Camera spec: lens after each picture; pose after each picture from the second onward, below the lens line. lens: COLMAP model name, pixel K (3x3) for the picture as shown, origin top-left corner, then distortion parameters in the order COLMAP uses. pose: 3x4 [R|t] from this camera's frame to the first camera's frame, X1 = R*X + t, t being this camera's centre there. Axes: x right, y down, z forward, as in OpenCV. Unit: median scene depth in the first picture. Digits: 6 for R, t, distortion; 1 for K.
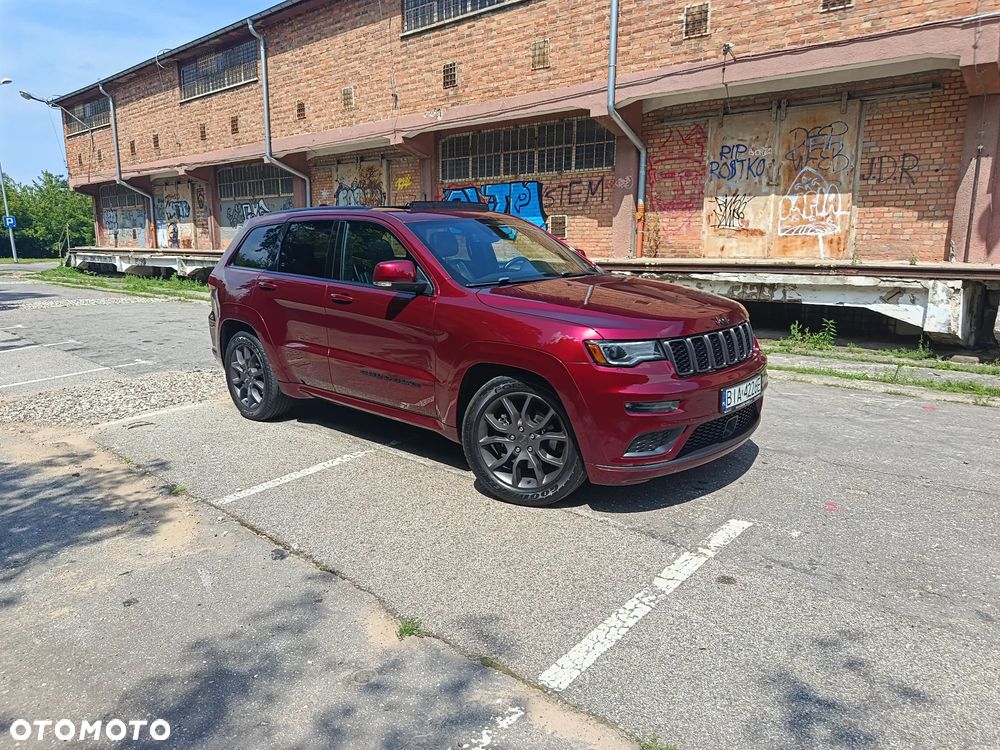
lens RADIAL K [[700.4, 0, 498.2], [0, 700.4, 379.6], [0, 0, 1]] dist [0.045066, -0.082423]
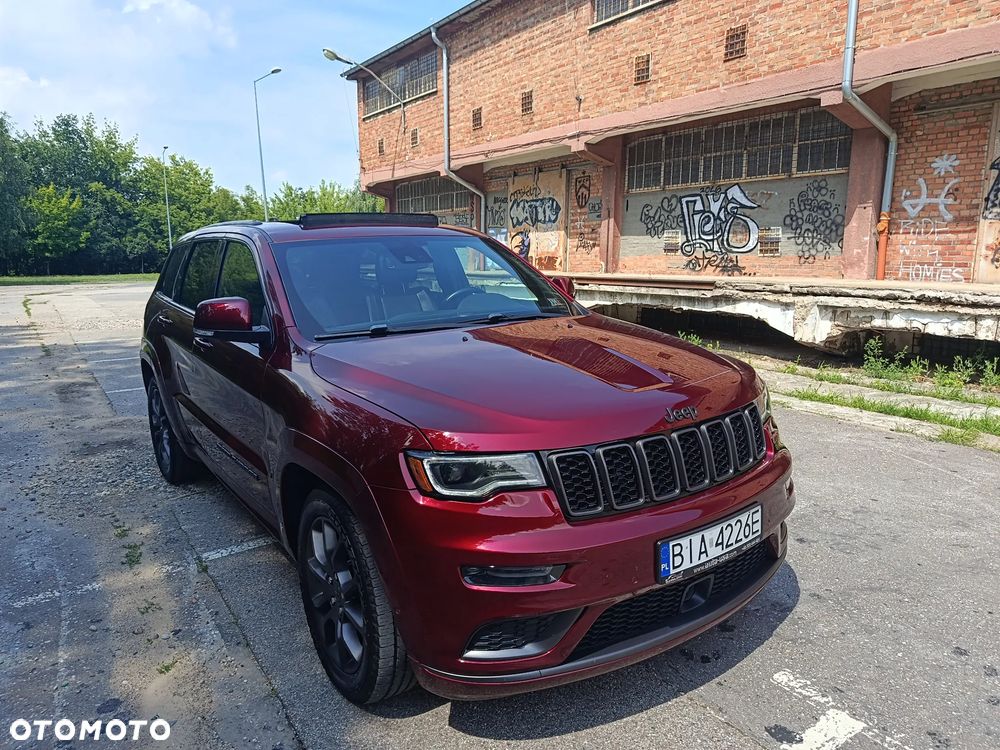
lens RADIAL K [[706.1, 0, 500.0], [0, 706.1, 375.0], [0, 0, 1]] dist [-0.000437, -0.007096]
pose [[0.972316, 0.039103, -0.230373, -0.522168], [-0.045224, 0.998749, -0.021347, -0.115771], [0.229250, 0.031174, 0.972868, 0.564647]]
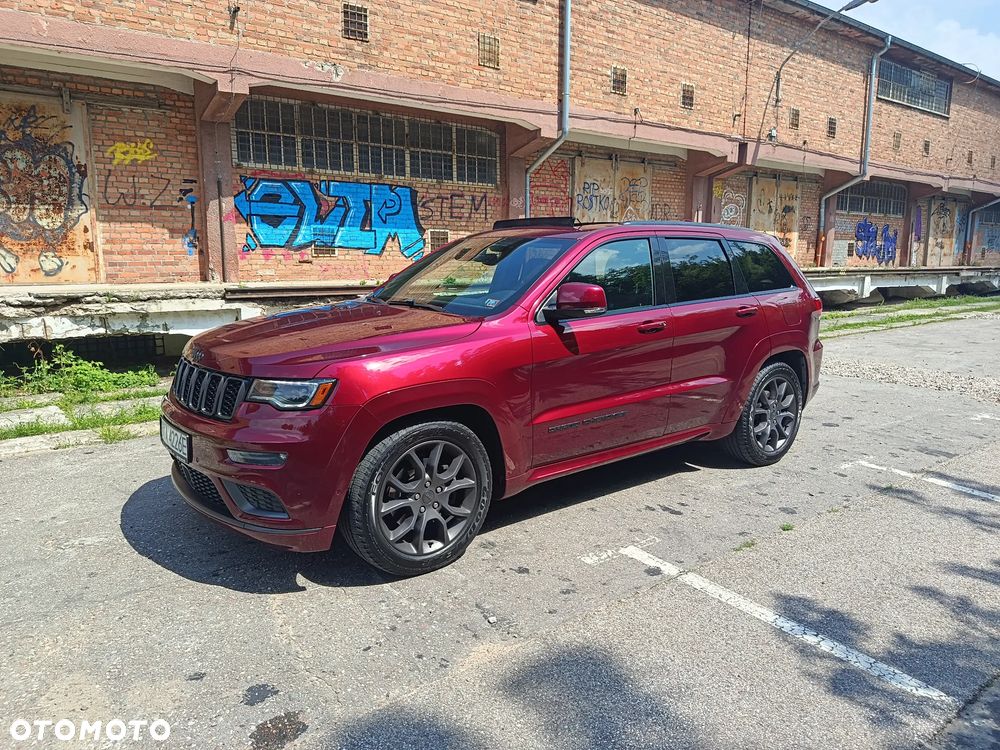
lens RADIAL K [[696.9, 0, 498.7], [0, 696.9, 371.6], [0, 0, 1]] dist [0.062082, -0.100142]
pose [[0.167666, -0.162168, 0.972414, -0.692643], [0.189930, 0.973212, 0.129553, -0.143575], [-0.967375, 0.162969, 0.193975, 0.703489]]
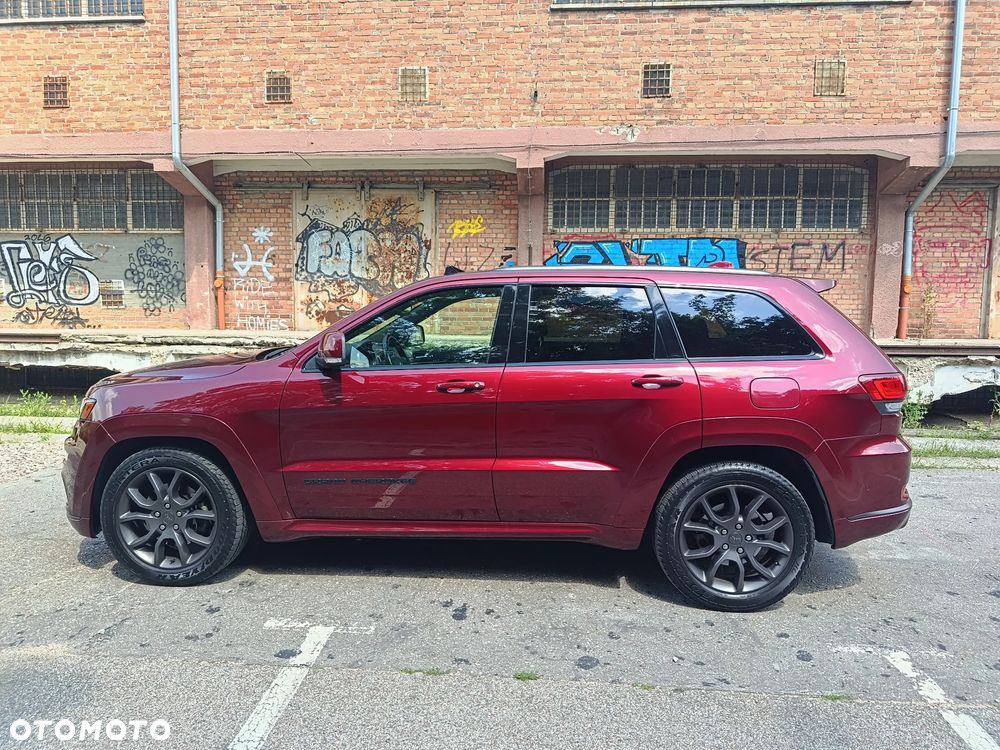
lens RADIAL K [[700.4, 0, 498.2], [0, 700.4, 379.6], [0, 0, 1]] dist [0.045066, -0.082423]
pose [[0.786431, -0.052130, 0.615474, -0.563777], [0.110694, 0.992195, -0.057403, -0.106836], [-0.607678, 0.113273, 0.786064, 0.524607]]
